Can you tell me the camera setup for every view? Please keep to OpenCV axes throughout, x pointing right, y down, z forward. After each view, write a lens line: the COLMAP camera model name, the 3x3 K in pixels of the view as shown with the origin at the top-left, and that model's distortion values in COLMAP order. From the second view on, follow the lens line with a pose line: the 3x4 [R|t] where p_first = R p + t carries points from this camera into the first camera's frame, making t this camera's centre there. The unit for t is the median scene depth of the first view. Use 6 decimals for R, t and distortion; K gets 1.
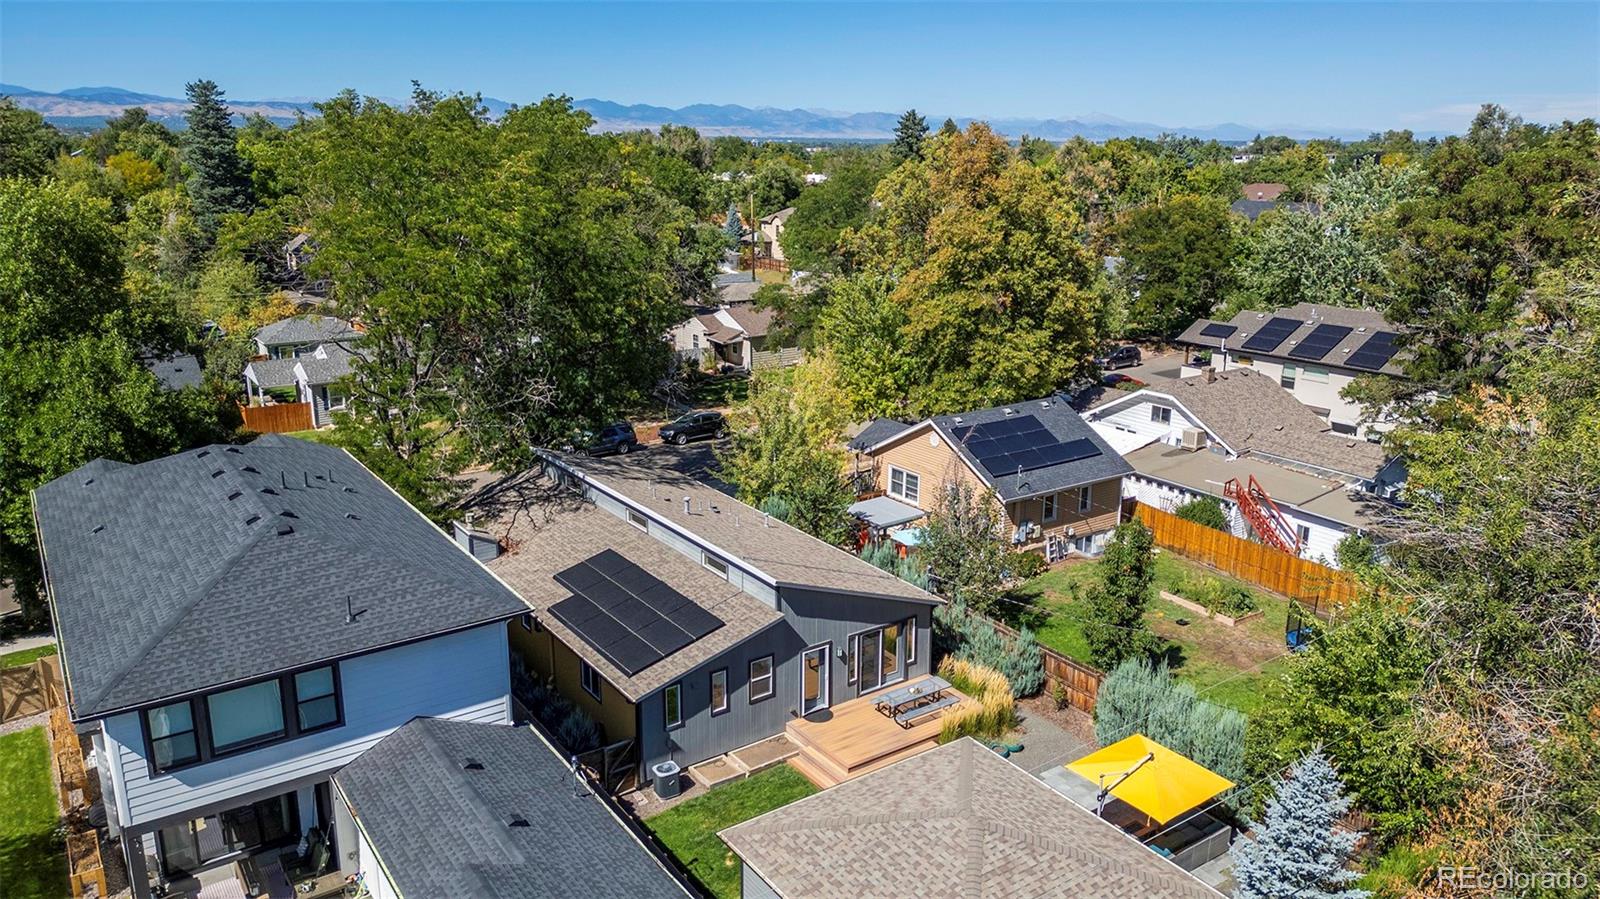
lens RADIAL K [[1137.2, 0, 800.0], [0, 1137.2, 449.5], [0, 0, 1]] dist [0.077896, -0.000429]
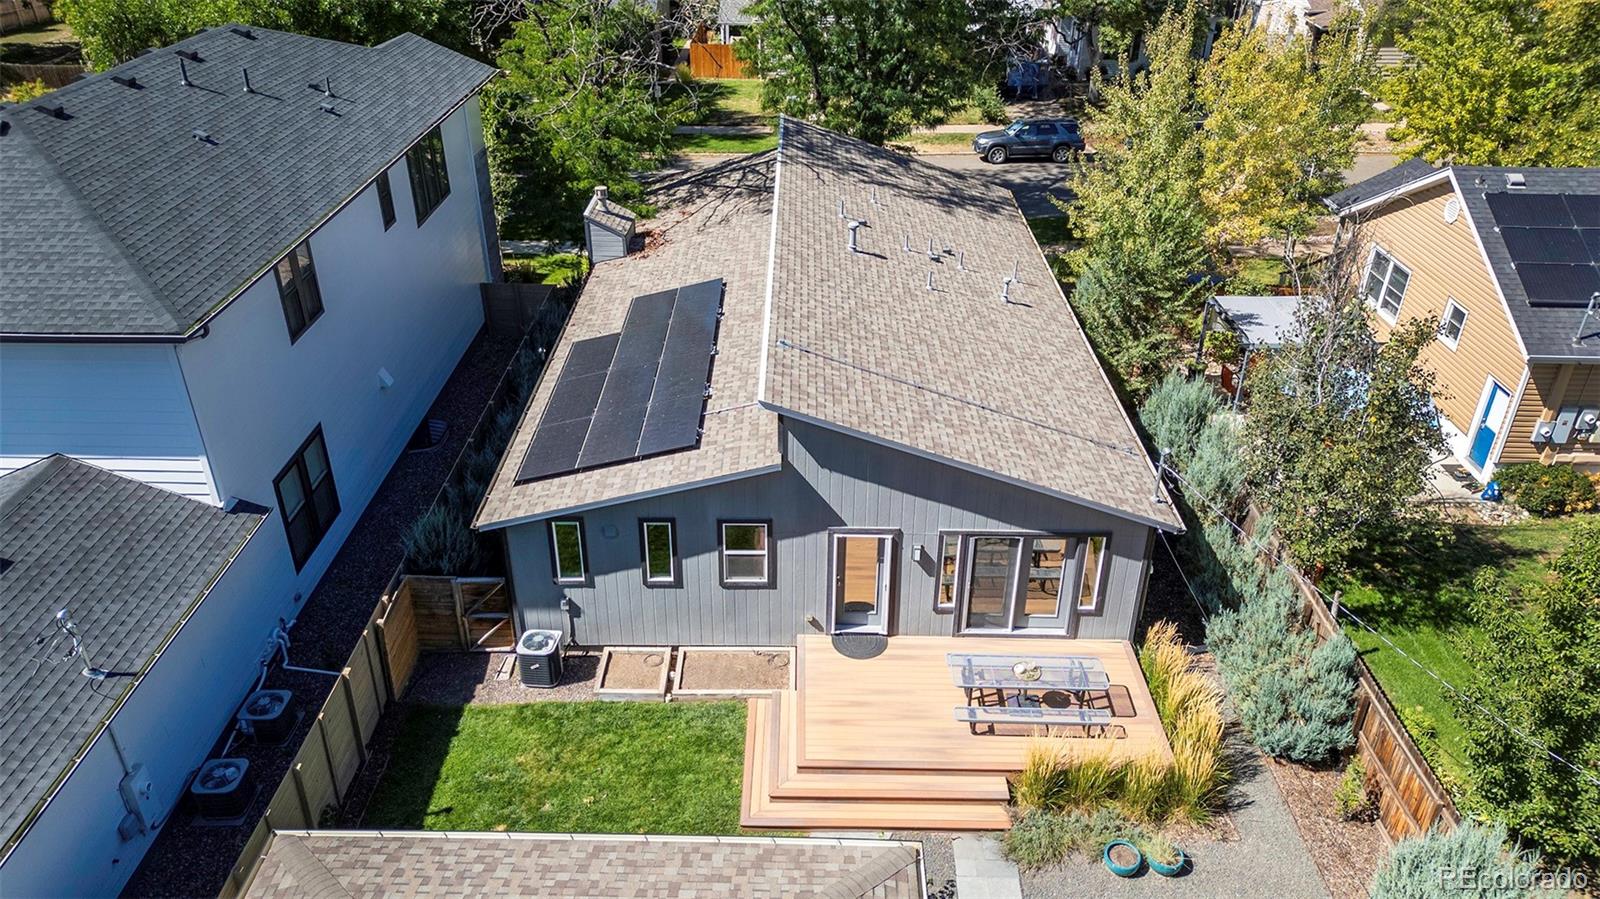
lens RADIAL K [[1123.7, 0, 800.0], [0, 1123.7, 449.5], [0, 0, 1]] dist [0.050208, -0.003240]
pose [[0.809183, 0.292437, -0.509610, 0.224121], [-0.156335, 0.943234, 0.293034, -0.015347], [0.566376, -0.157449, 0.808967, 0.491130]]
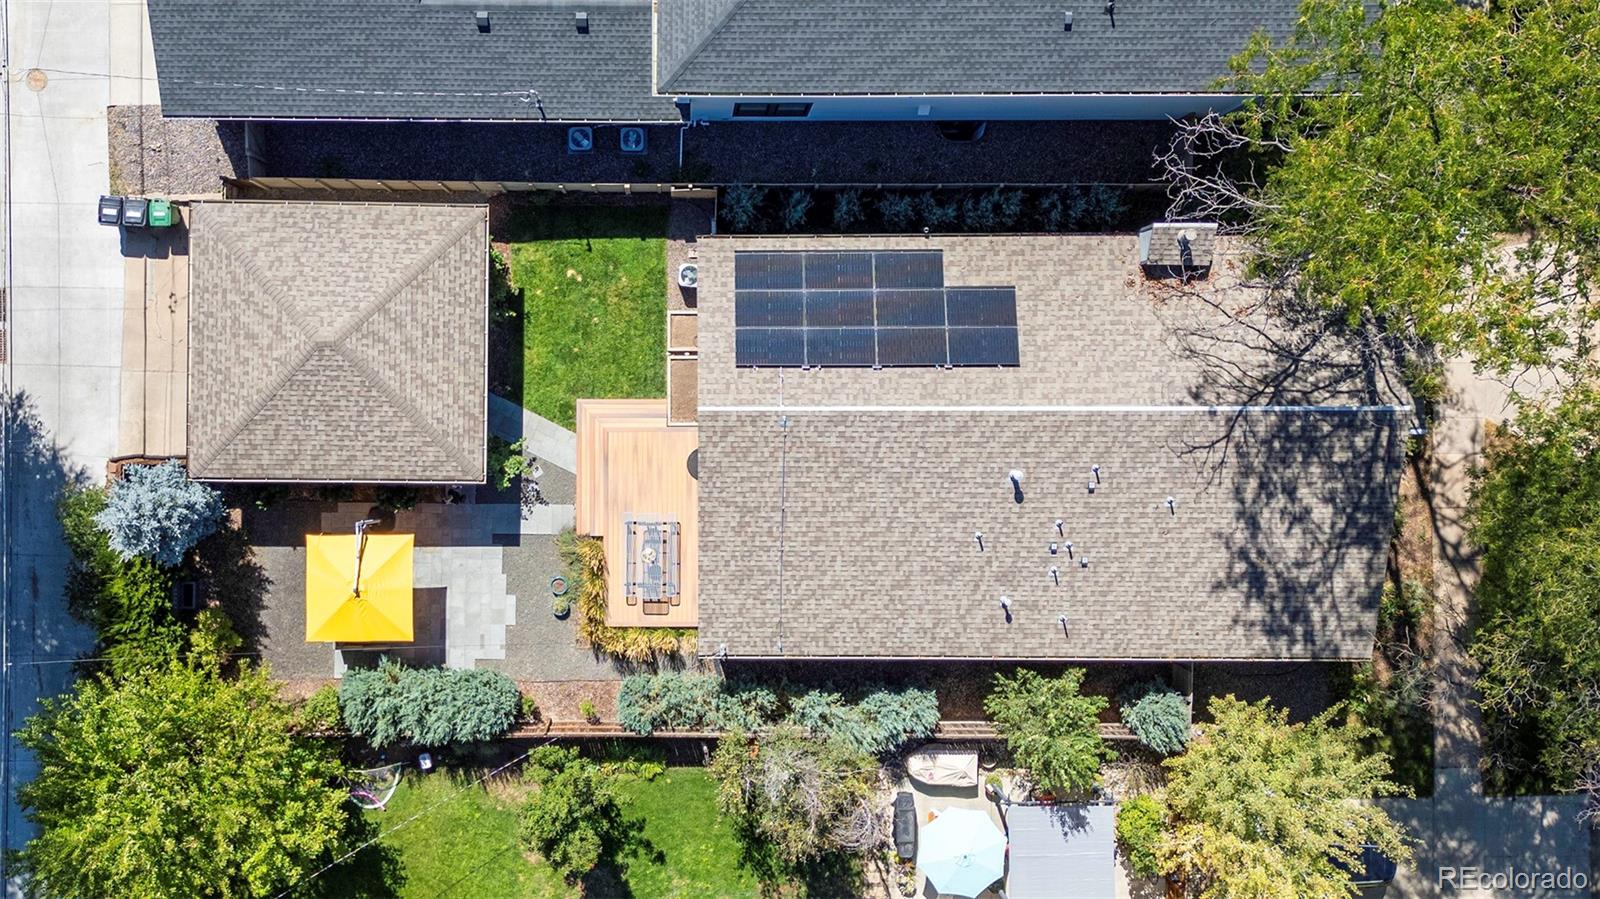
lens RADIAL K [[1137.2, 0, 800.0], [0, 1137.2, 449.5], [0, 0, 1]] dist [0.077896, -0.000429]
pose [[-0.587751, 0.808765, 0.021172, -0.056577], [-0.223501, -0.187464, 0.956507, -0.636508], [0.777558, 0.557455, 0.290941, 0.700950]]
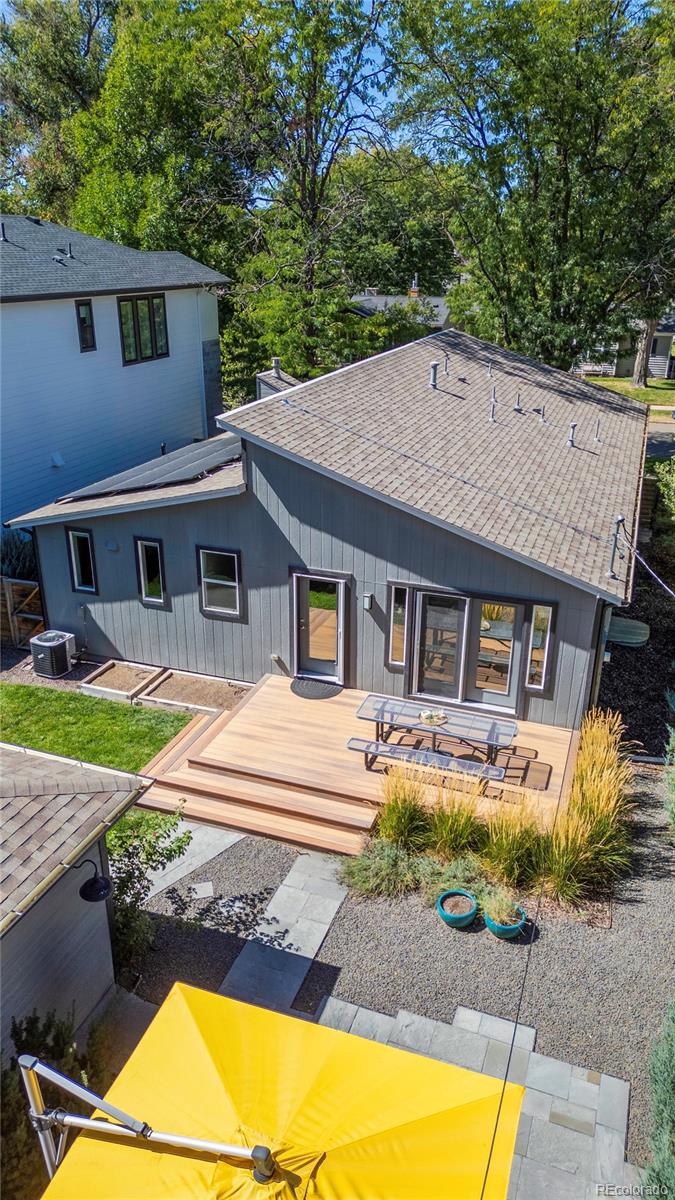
lens RADIAL K [[842.8, 0, 337.5], [0, 842.8, 600.0], [0, 0, 1]] dist [0.050208, -0.003240]
pose [[0.570725, 0.317024, -0.757476, 0.309252], [-0.223139, 0.947631, 0.228484, 0.076833], [0.790242, 0.038621, 0.611577, 0.662789]]
